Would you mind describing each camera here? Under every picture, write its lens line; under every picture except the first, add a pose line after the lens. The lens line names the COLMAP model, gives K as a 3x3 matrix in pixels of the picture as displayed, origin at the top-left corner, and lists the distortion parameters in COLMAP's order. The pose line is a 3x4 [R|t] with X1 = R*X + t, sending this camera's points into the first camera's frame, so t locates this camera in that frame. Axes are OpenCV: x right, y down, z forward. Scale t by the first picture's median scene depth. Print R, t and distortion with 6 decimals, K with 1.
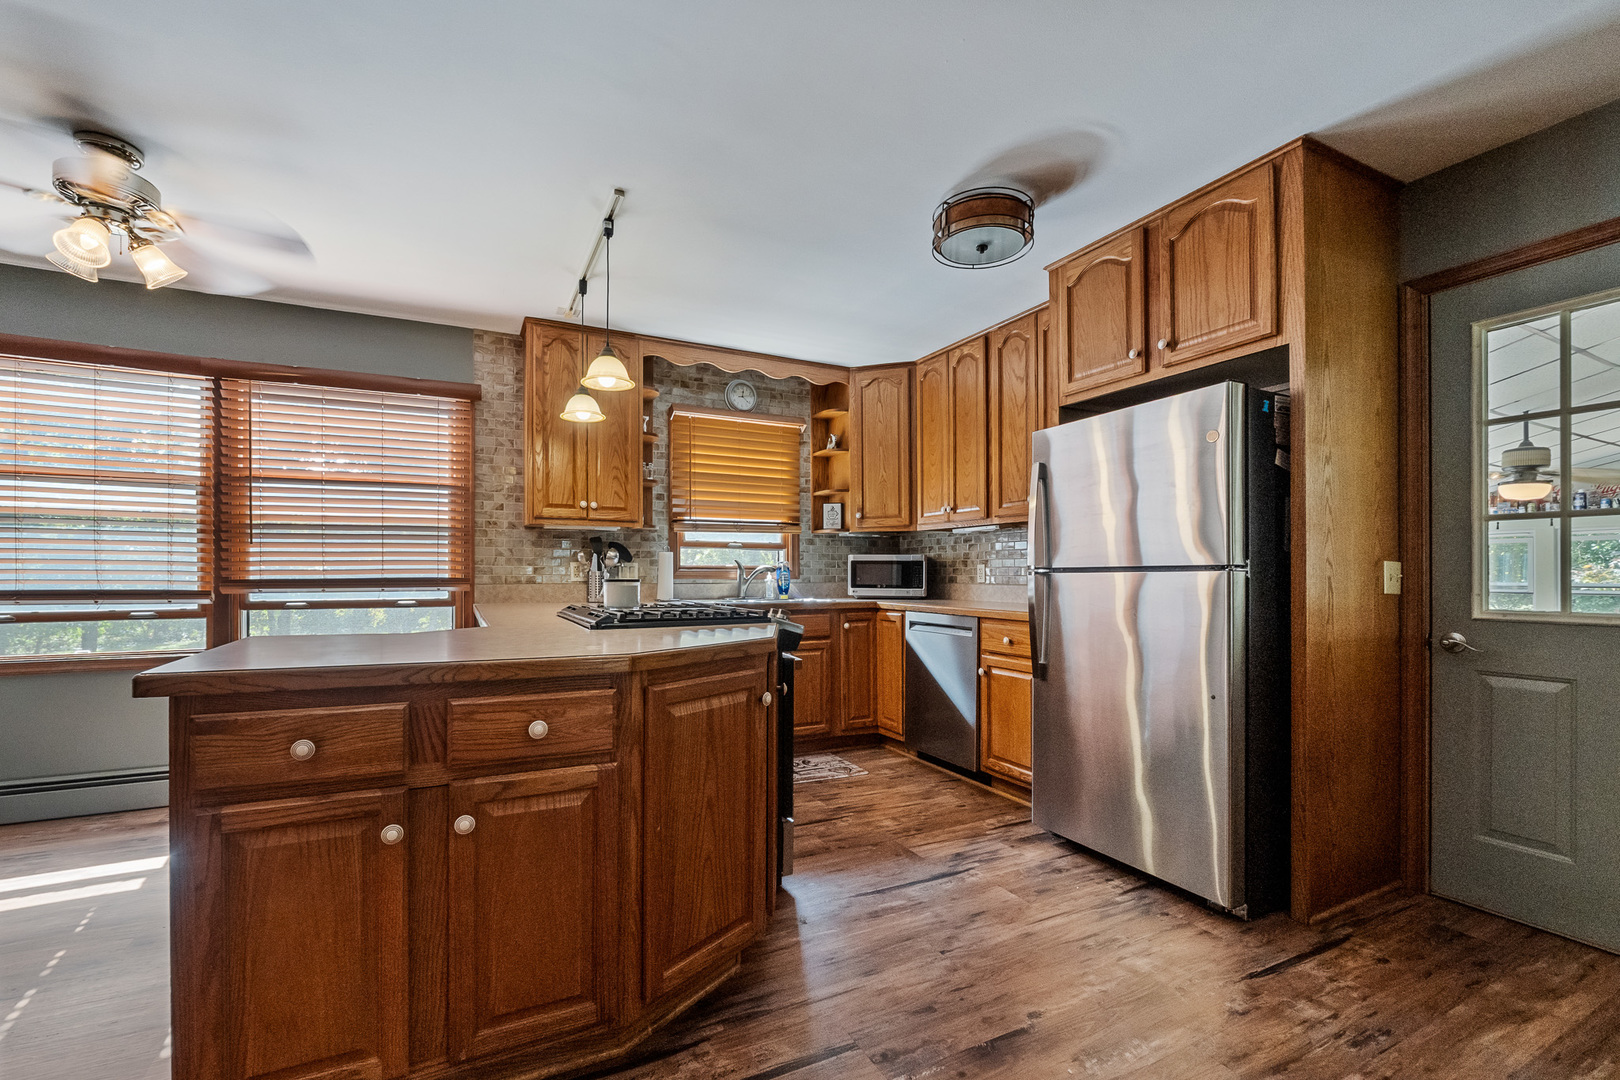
lens RADIAL K [[696.6, 0, 807.4], [0, 696.6, 577.2], [0, 0, 1]] dist [-0.012185, -0.000229]
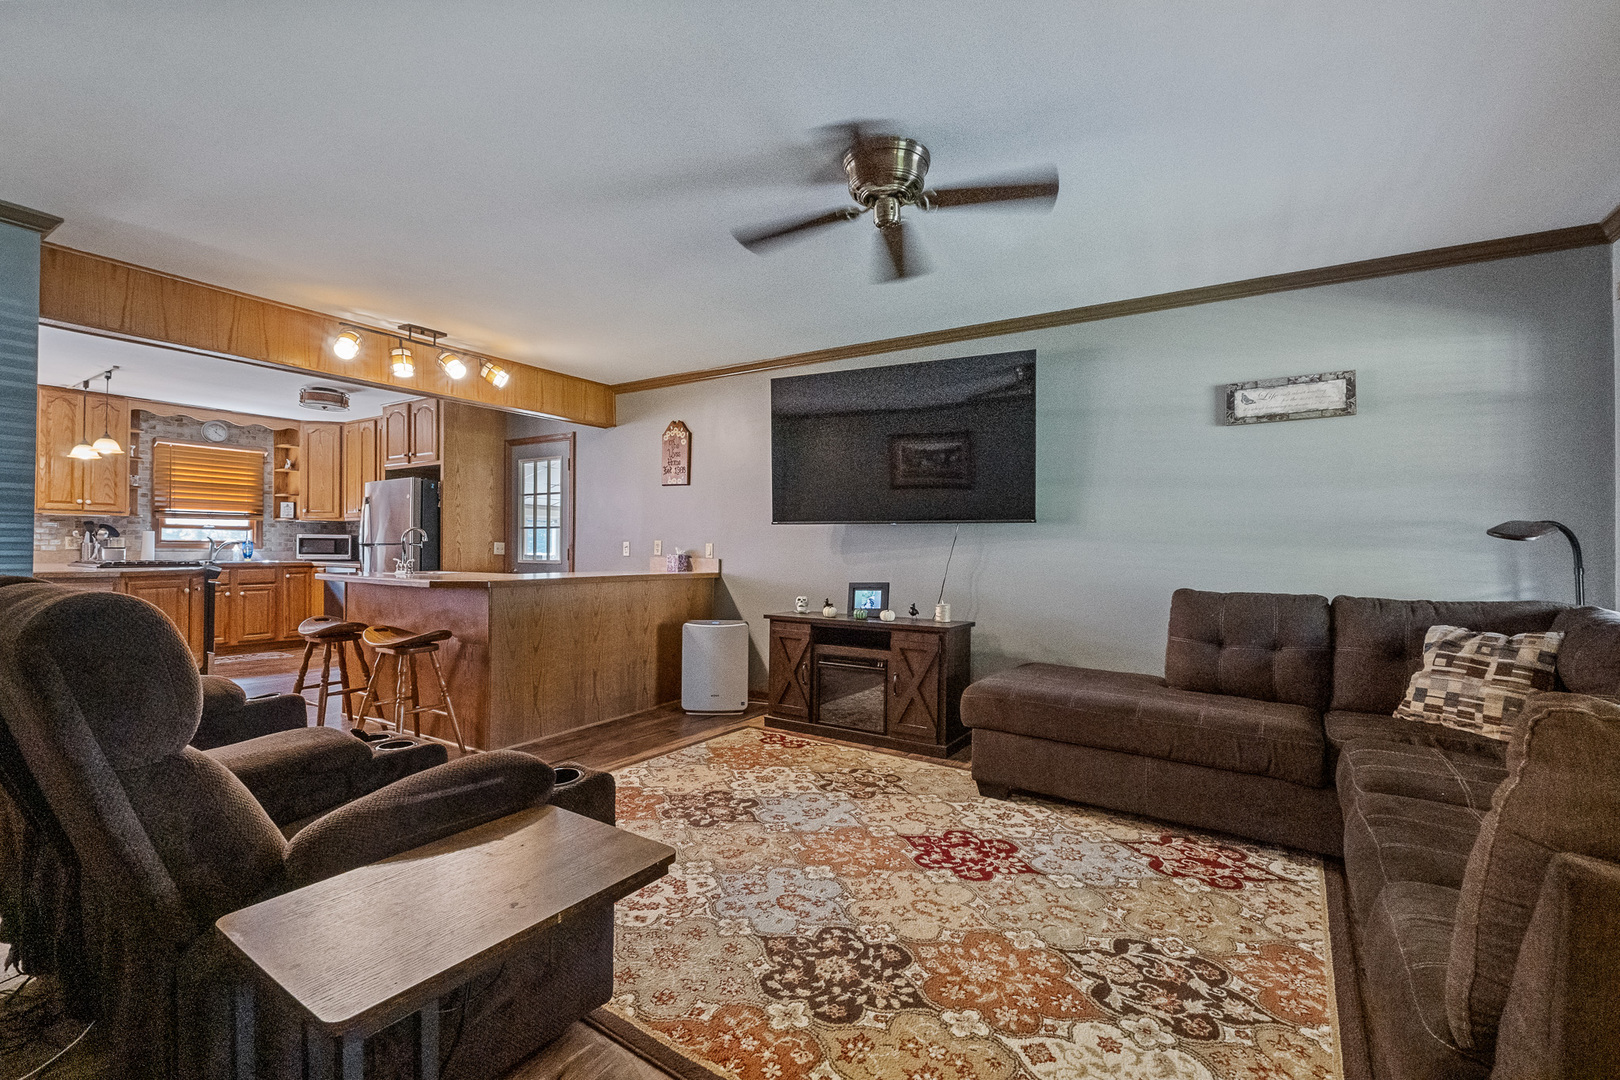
lens RADIAL K [[699.4, 0, 802.7], [0, 699.4, 543.9], [0, 0, 1]] dist [-0.002212, -0.000447]
pose [[0.858229, 0.009790, 0.513174, 0.263970], [-0.004405, 0.999922, -0.011710, 0.004992], [-0.513248, 0.007789, 0.858205, -1.144546]]
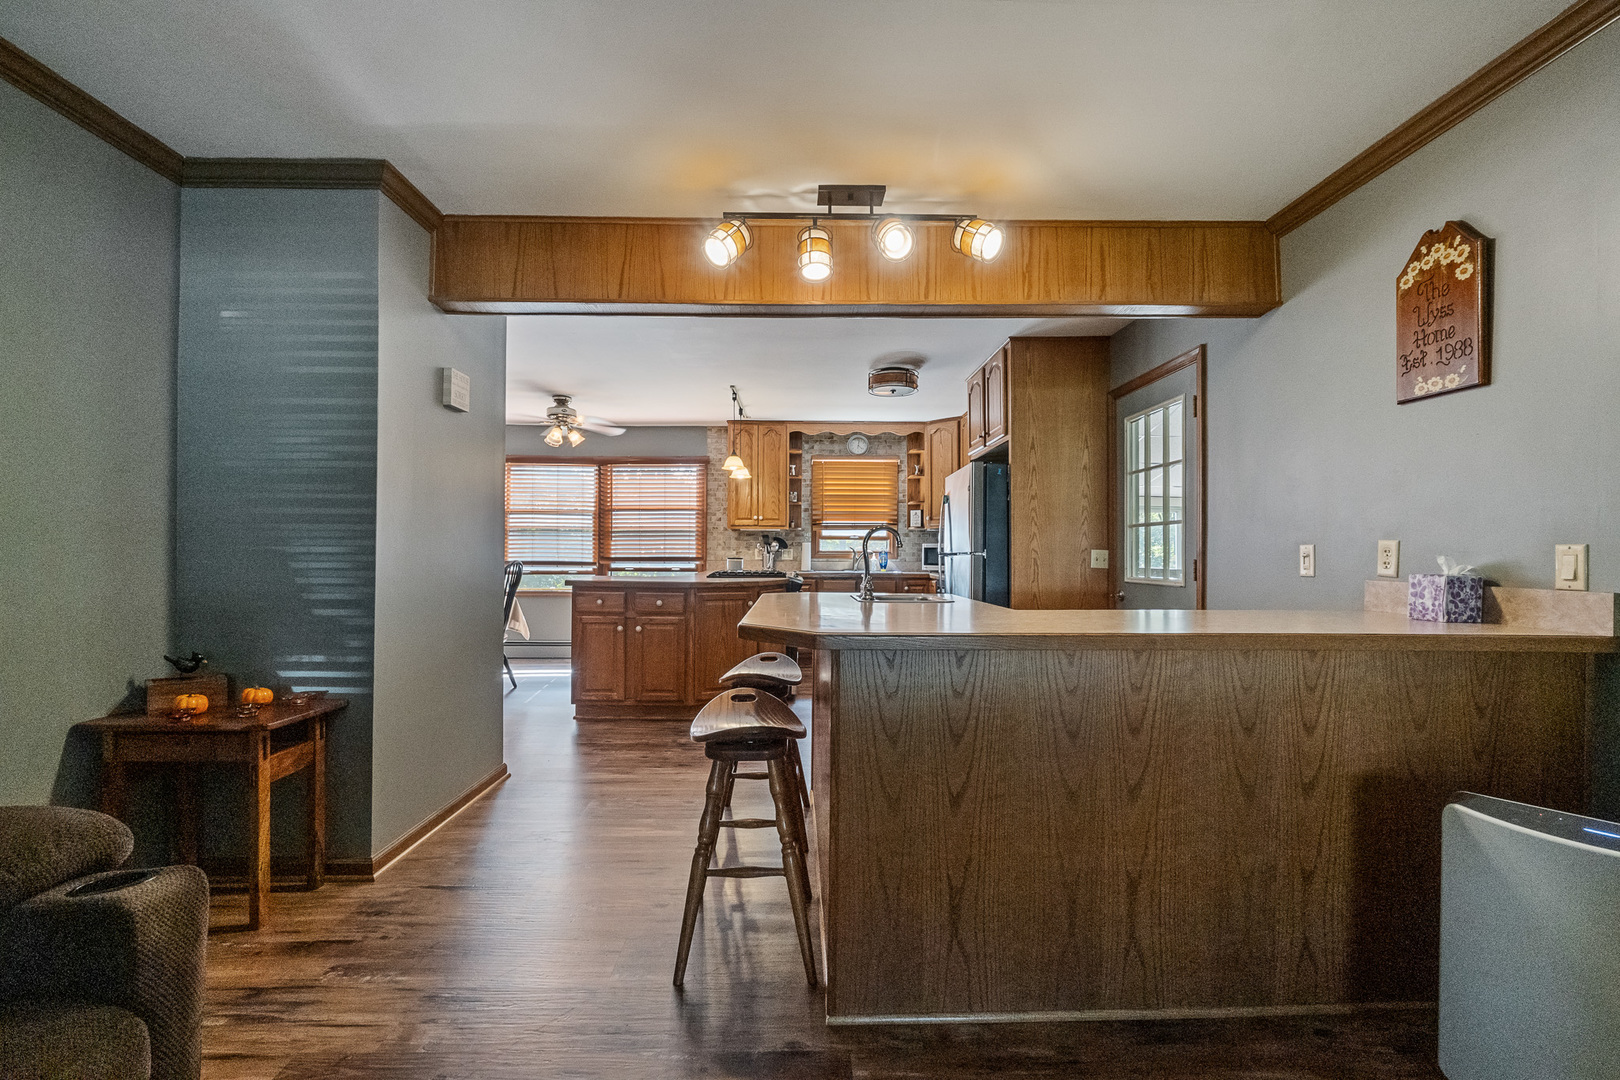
lens RADIAL K [[680.3, 0, 803.7], [0, 680.3, 552.3], [0, 0, 1]] dist [-0.009697, -0.000077]
pose [[0.899229, 0.002595, -0.437471, 0.536420], [-0.006717, 0.999946, -0.007876, 0.000618], [0.437427, 0.010021, 0.899198, -0.522574]]
